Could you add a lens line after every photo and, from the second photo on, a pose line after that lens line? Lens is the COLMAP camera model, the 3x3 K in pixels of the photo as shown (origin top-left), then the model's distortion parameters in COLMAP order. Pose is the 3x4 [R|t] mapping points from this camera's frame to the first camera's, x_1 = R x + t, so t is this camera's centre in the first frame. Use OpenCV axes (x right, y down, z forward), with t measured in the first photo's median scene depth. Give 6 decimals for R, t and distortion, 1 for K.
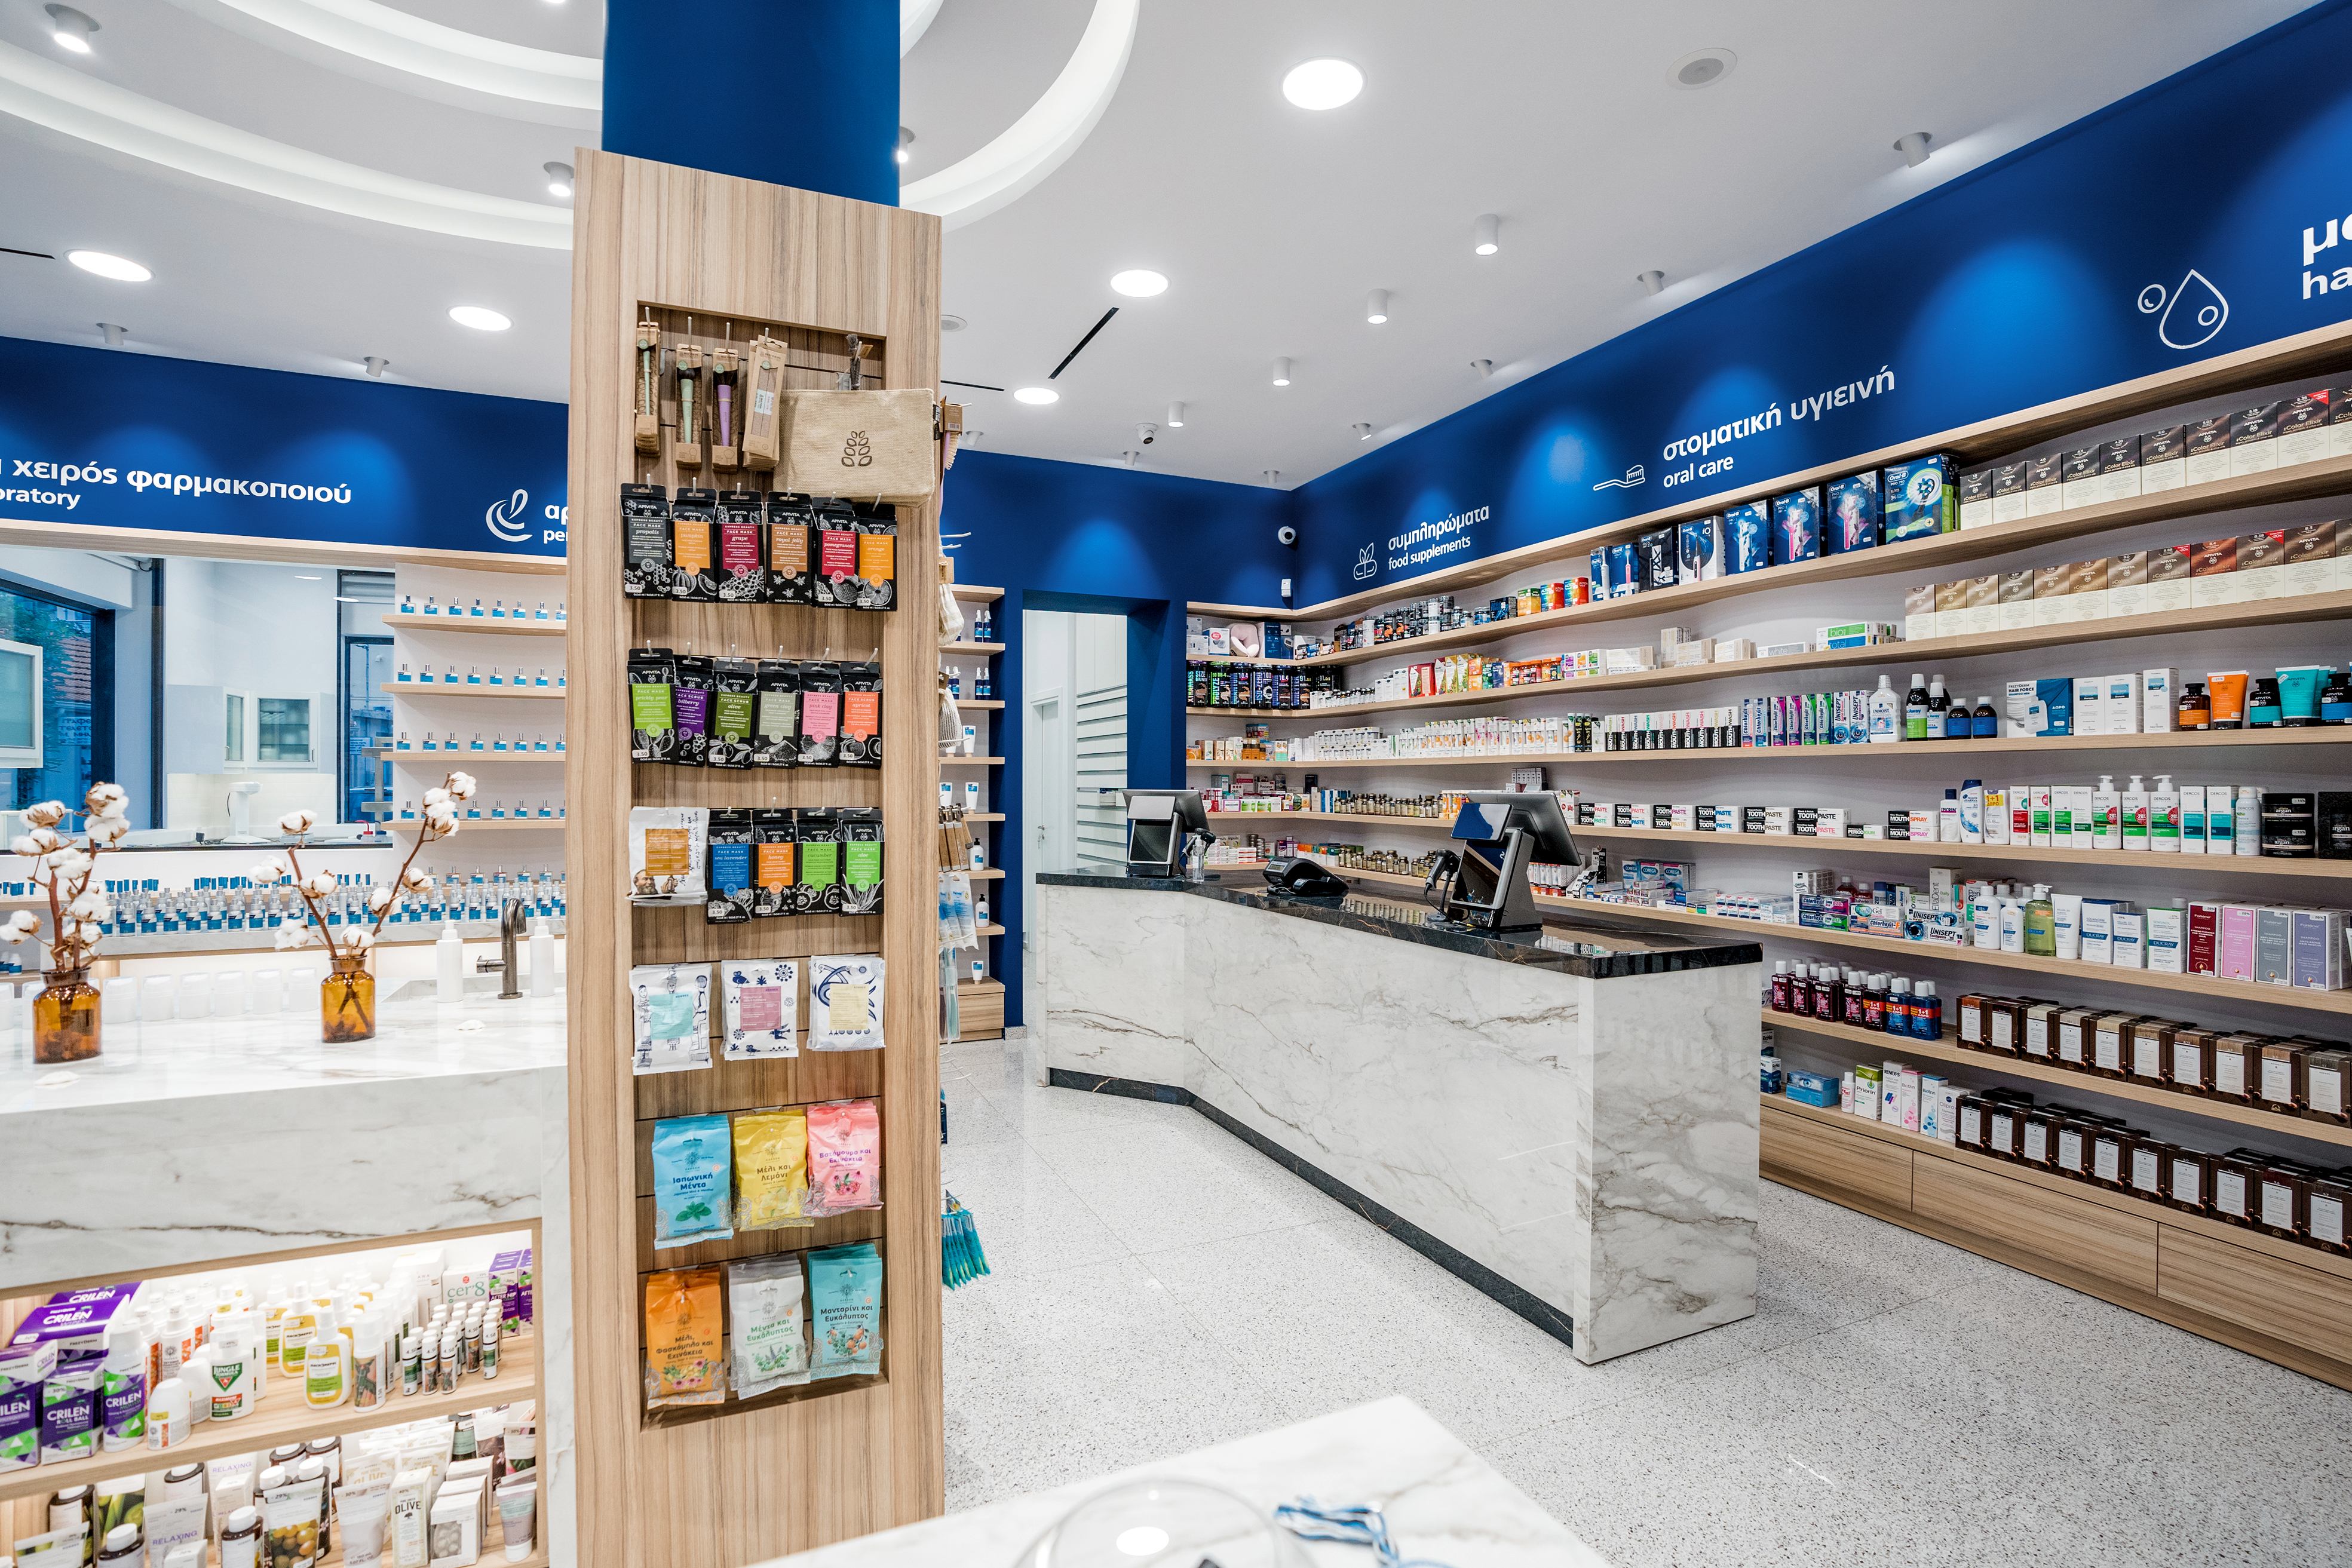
lens RADIAL K [[1097.2, 0, 1176.0], [0, 1097.2, 784.0], [0, 0, 1]] dist [-0.067847, 0.028934]
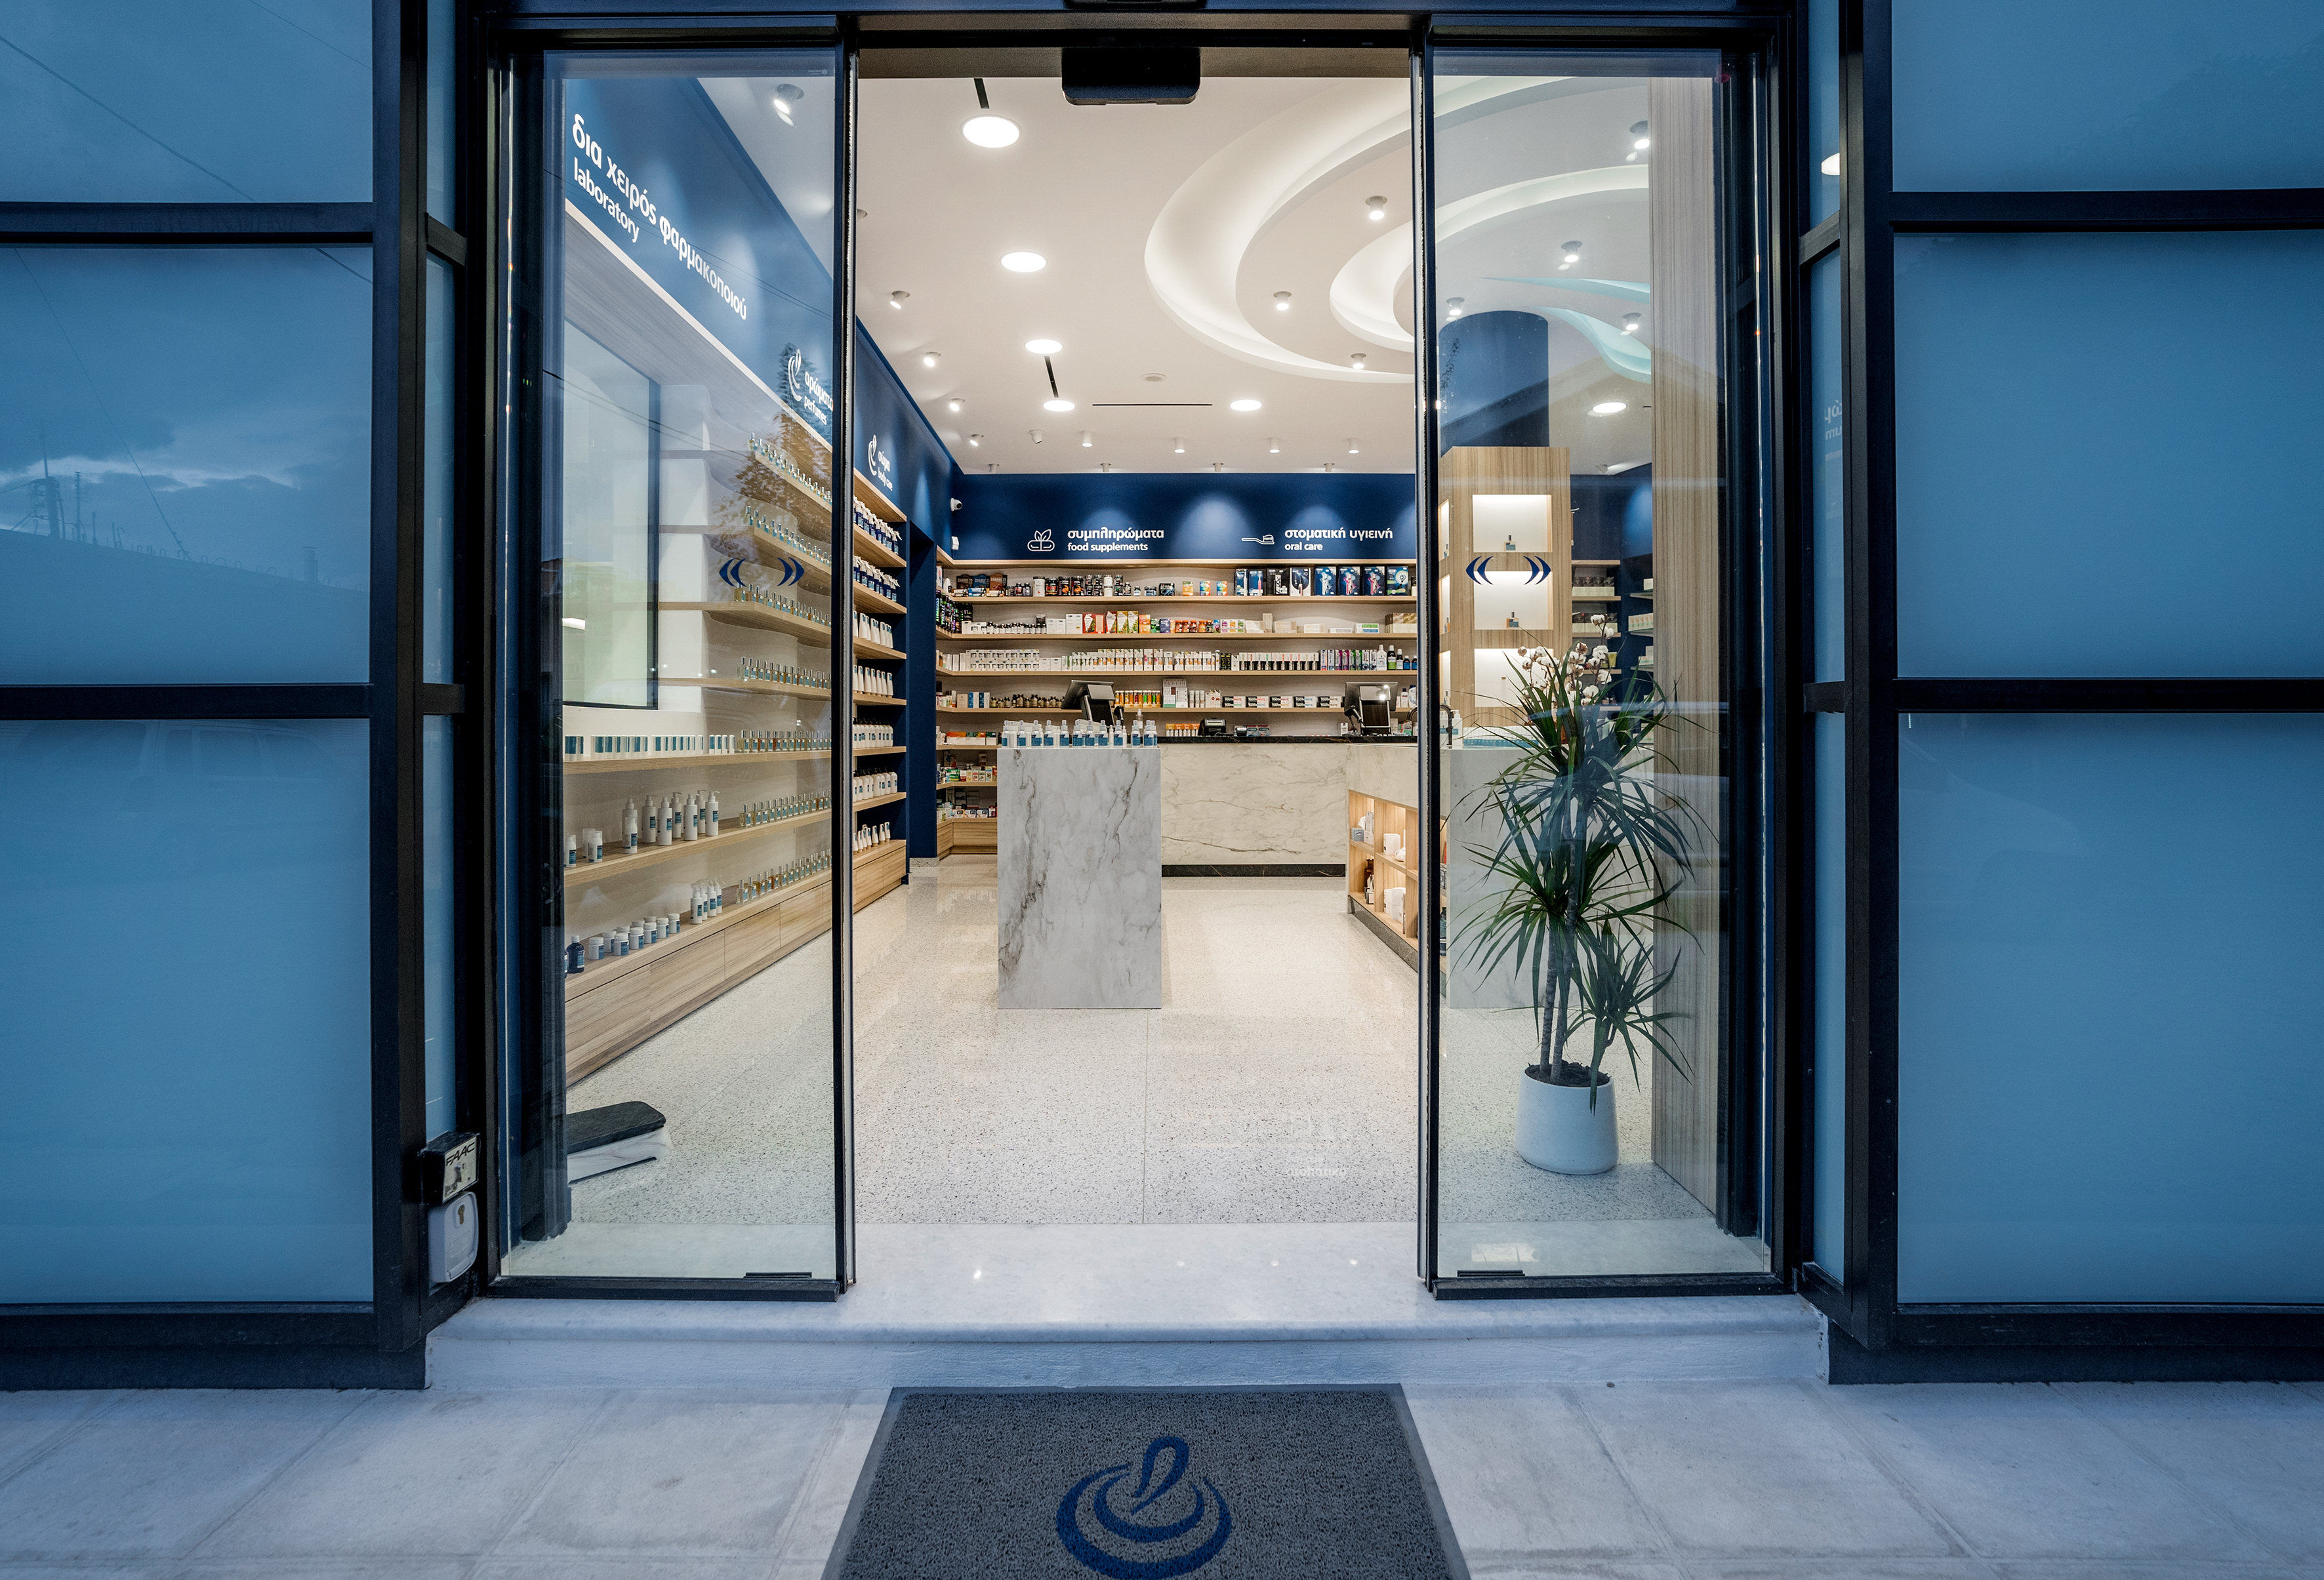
lens RADIAL K [[1081.1, 0, 1158.9], [0, 1081.1, 727.8], [0, 0, 1]] dist [-0.003480, -0.000192]
pose [[0.407130, 0.002448, 0.913367, -1.932688], [0.002022, 0.999992, -0.003581, 0.107272], [-0.913368, 0.003305, 0.407122, 0.412730]]
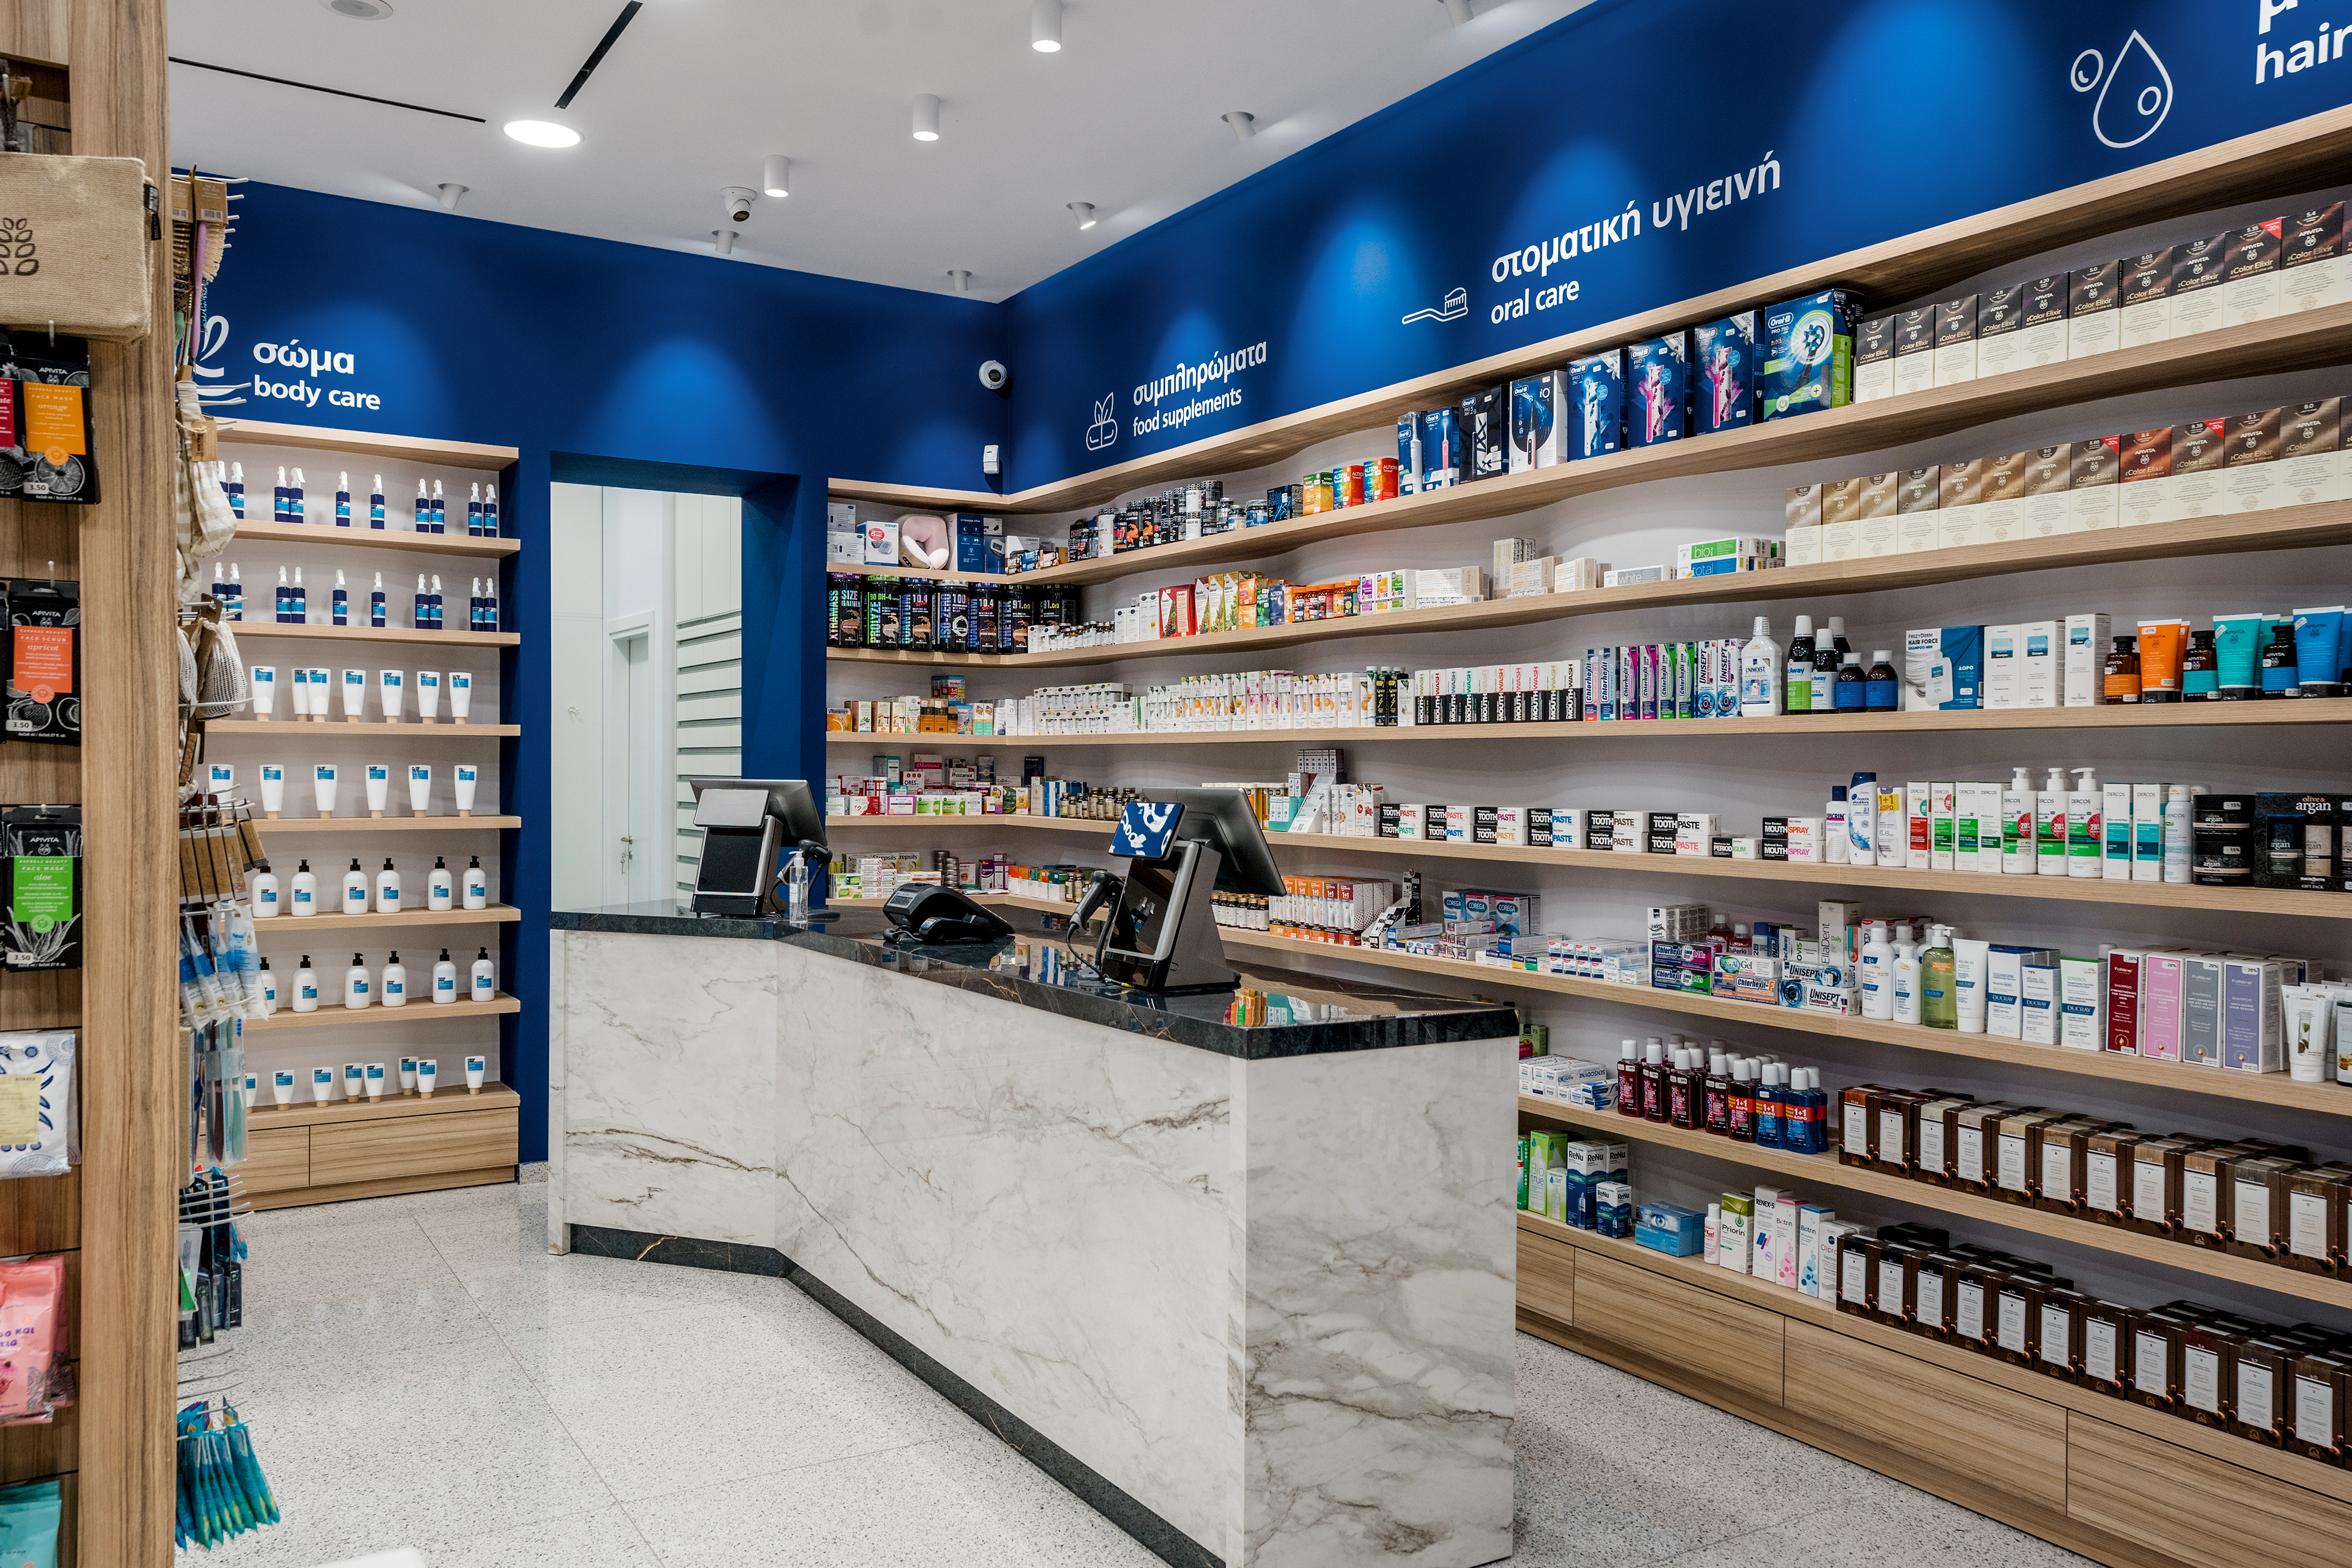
lens RADIAL K [[1815.5, 0, 1160.0], [0, 1815.5, 808.4], [0, 0, 1]] dist [0.003839, 0.059845]
pose [[0.993691, 0.004207, 0.112074, 0.152931], [-0.006582, 0.999761, 0.020829, -0.002006], [-0.111960, -0.021435, 0.993481, -0.098697]]
